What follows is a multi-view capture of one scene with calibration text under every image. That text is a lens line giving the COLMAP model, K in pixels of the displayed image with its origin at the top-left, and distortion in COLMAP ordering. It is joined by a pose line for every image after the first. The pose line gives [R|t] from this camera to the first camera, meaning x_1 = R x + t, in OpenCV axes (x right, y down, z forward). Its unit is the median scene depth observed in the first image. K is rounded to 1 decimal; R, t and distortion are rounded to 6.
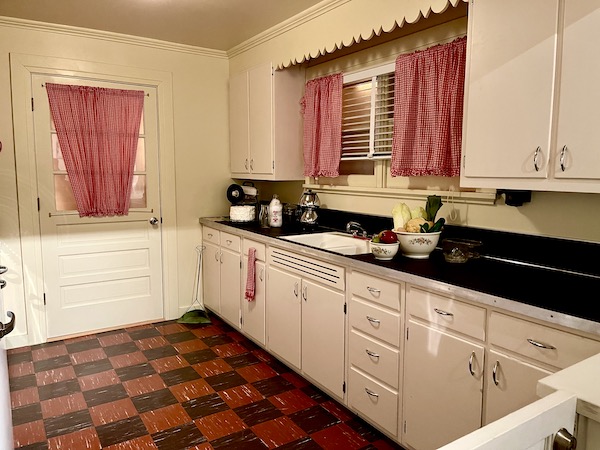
lens RADIAL K [[452.4, 0, 302.7], [0, 452.4, 225.8], [0, 0, 1]] dist [0.023478, -0.008911]
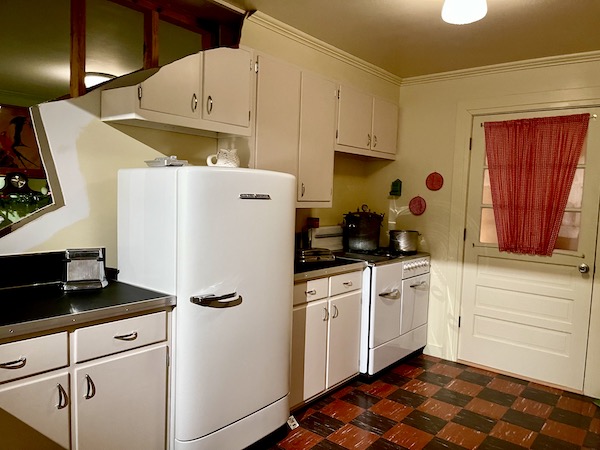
lens RADIAL K [[452.4, 0, 302.9], [0, 452.4, 224.6], [0, 0, 1]] dist [0.023478, -0.008911]
pose [[0.311493, 0.072136, -0.947507, 0.314570], [-0.146204, 0.988880, 0.027221, -0.040813], [0.938934, 0.130050, 0.318576, 0.274563]]
